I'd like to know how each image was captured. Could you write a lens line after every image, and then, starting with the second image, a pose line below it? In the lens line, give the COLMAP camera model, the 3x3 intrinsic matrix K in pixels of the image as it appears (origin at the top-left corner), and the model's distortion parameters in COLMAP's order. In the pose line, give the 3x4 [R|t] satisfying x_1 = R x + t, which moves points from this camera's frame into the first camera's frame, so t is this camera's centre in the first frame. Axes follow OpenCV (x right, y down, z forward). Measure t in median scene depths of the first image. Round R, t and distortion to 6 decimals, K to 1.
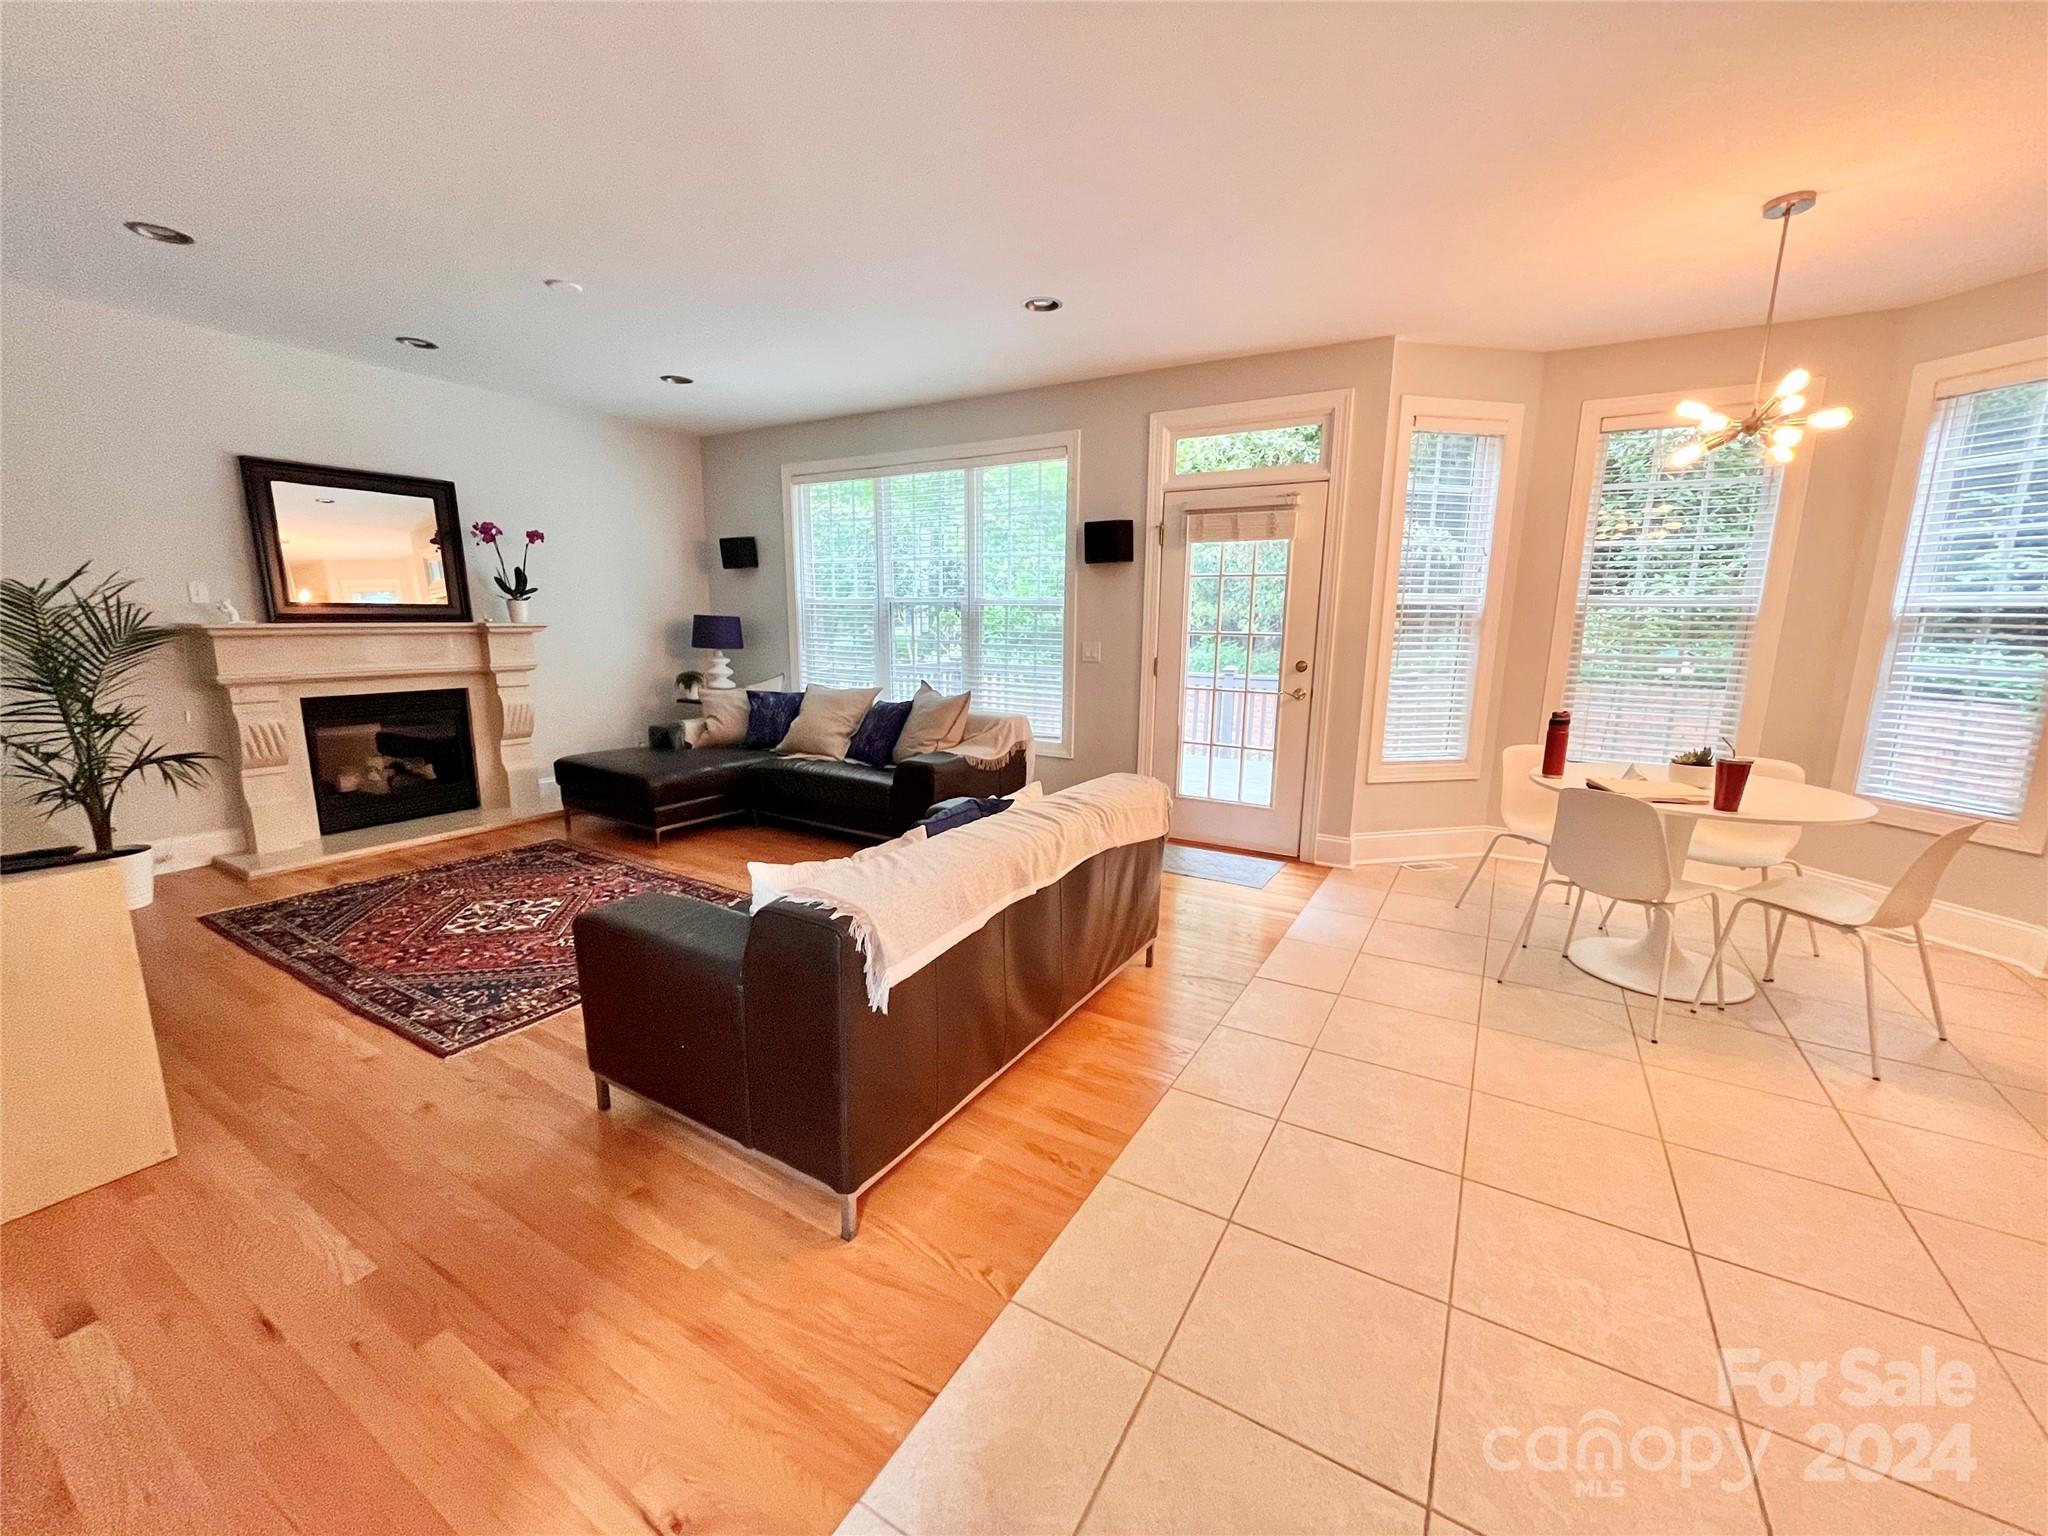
lens RADIAL K [[813.1, 0, 993.8], [0, 813.1, 745.1], [0, 0, 1]] dist [-0.000670, -0.000201]
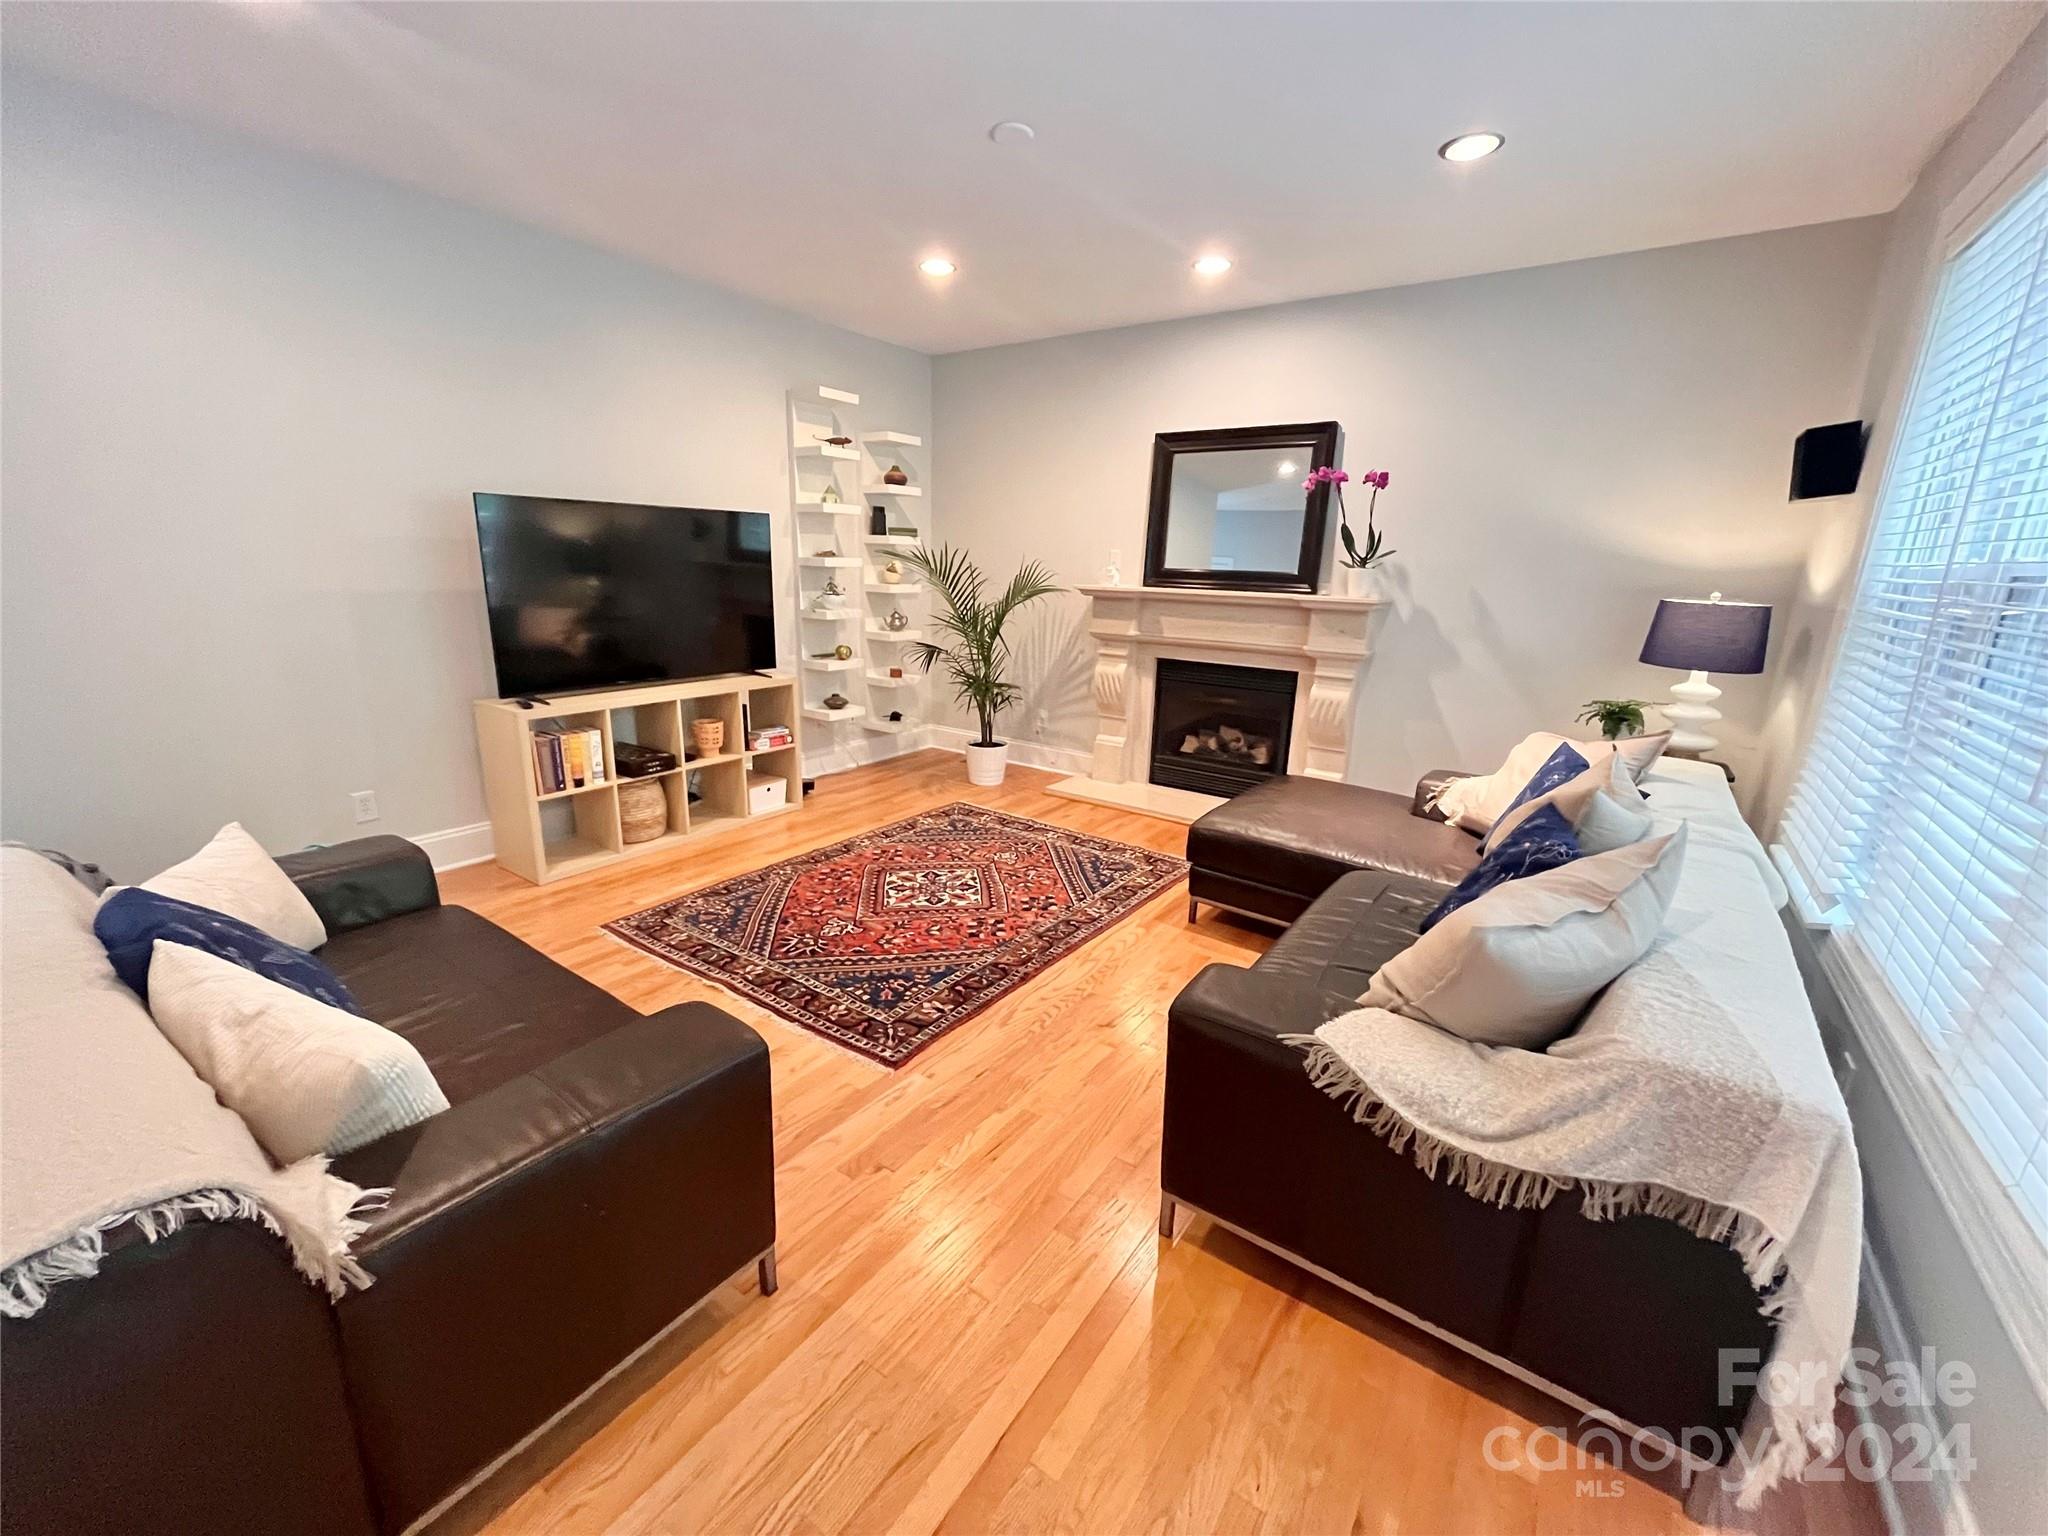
lens RADIAL K [[815.5, 0, 1024.0], [0, 815.5, 768.0], [0, 0, 1]] dist [-0.000251, -0.000331]
pose [[-0.040822, 0.241288, -0.969595, 0.287941], [-0.183692, 0.952051, 0.244656, -0.173355], [0.982136, 0.188094, 0.005458, 0.965627]]
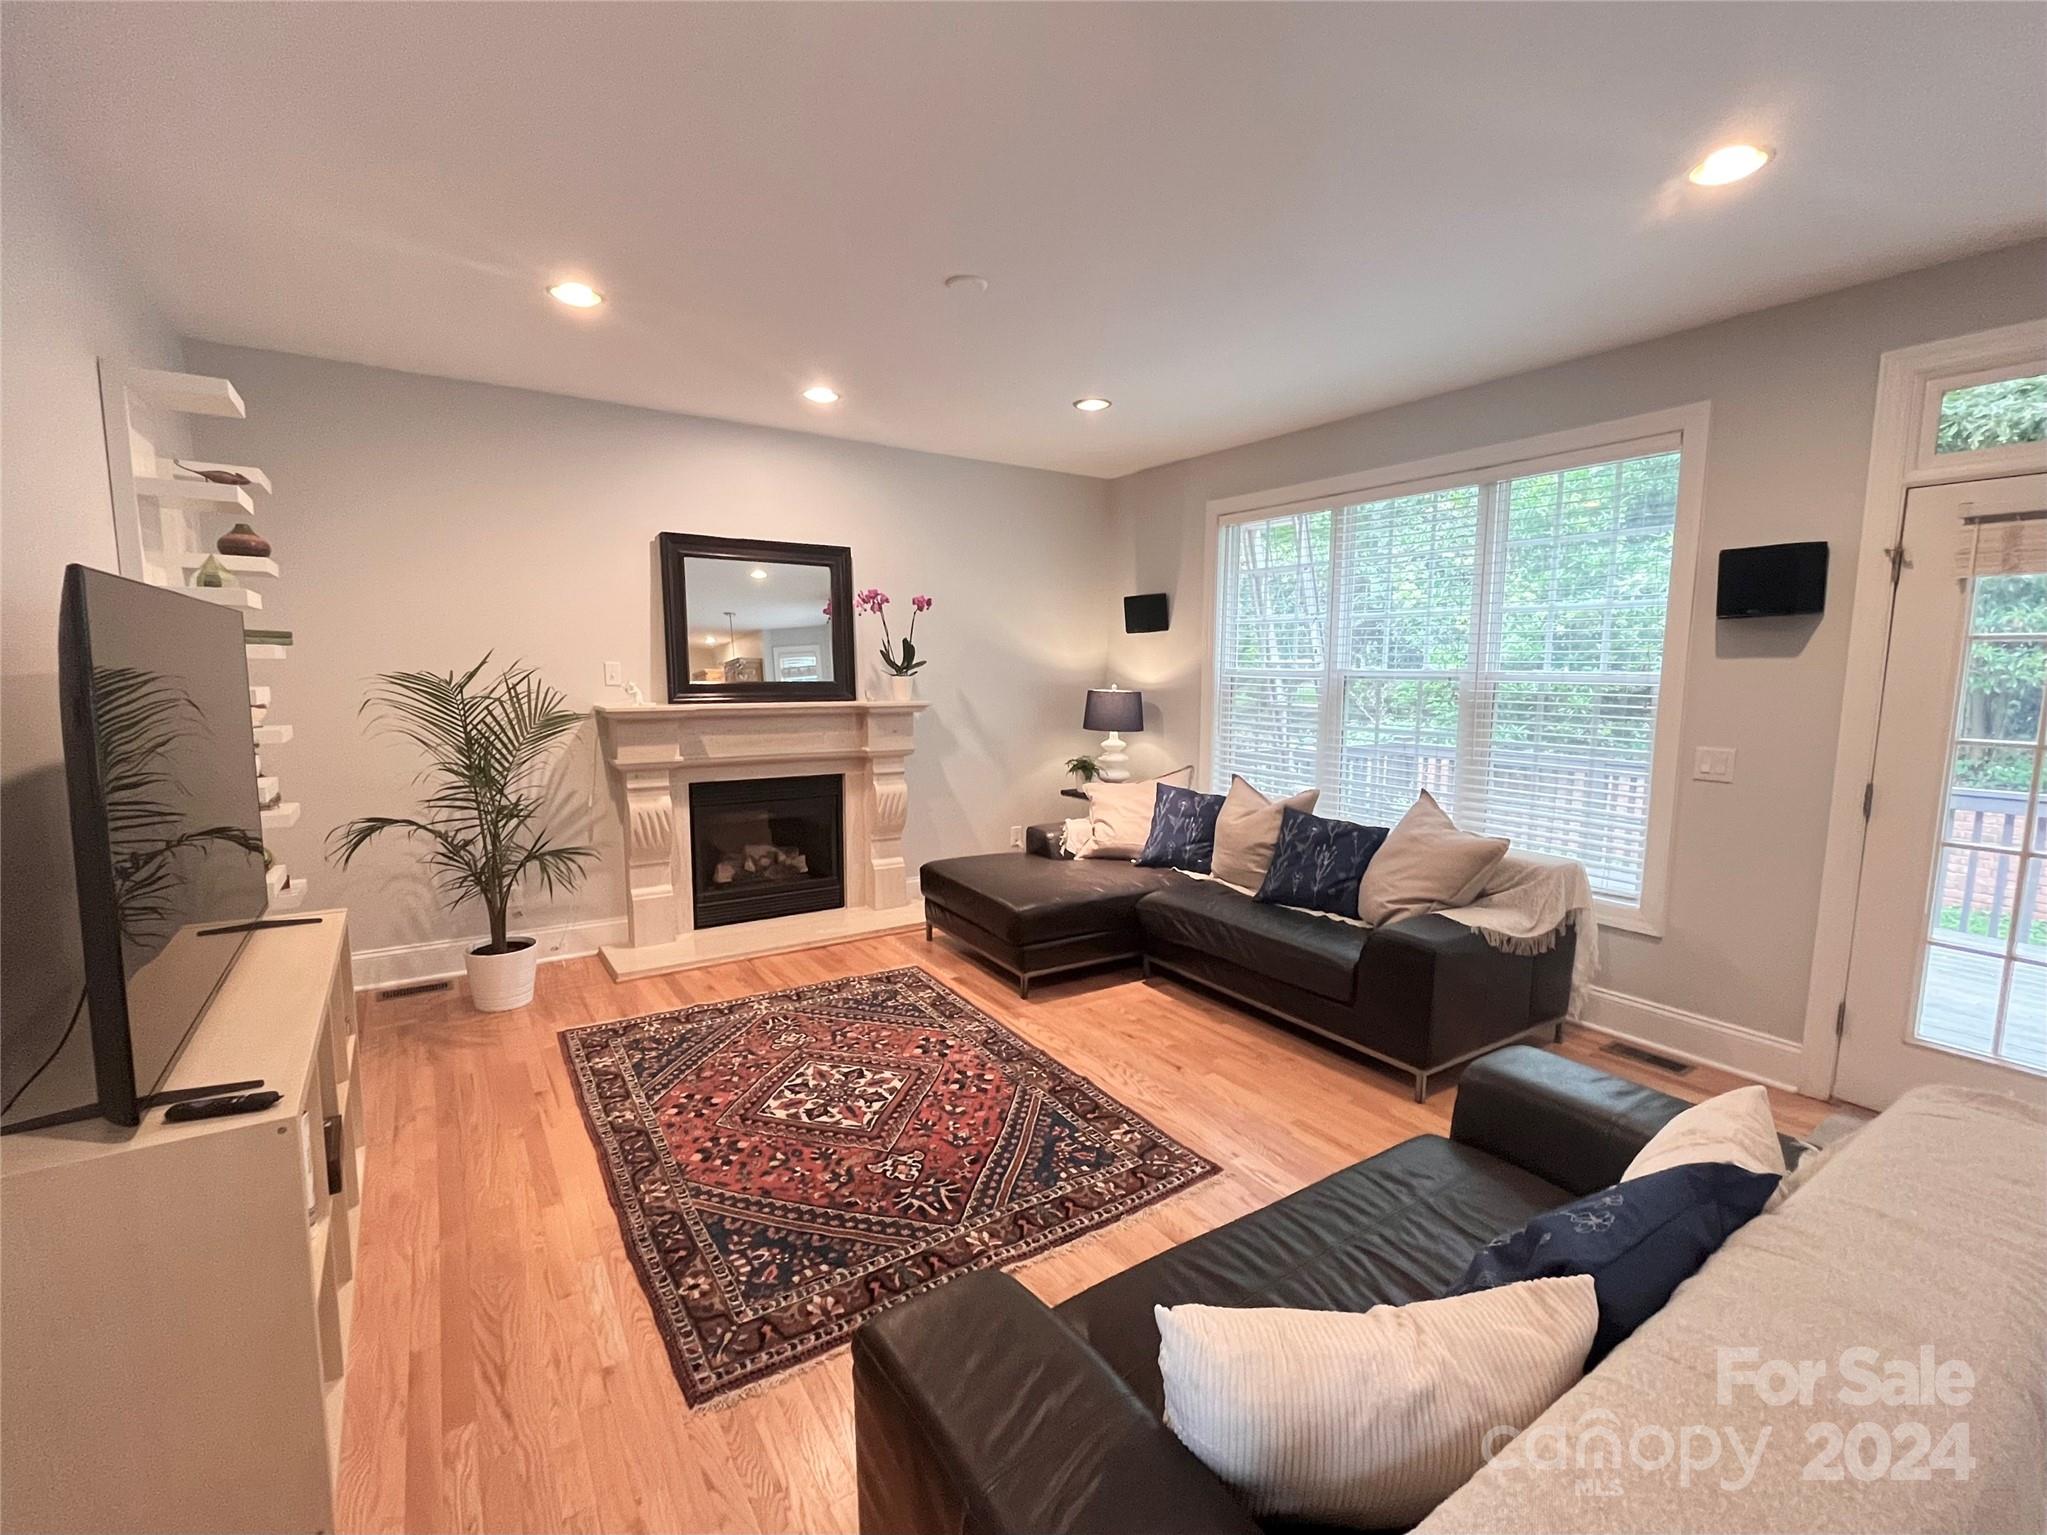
lens RADIAL K [[877.4, 0, 1023.5], [0, 877.4, 767.5], [0, 0, 1]] dist [0.000109, -0.000075]
pose [[0.911311, 0.045539, -0.409192, -0.098092], [-0.064549, 0.997377, -0.032759, -0.076901], [0.406627, 0.056267, 0.911860, 0.260675]]
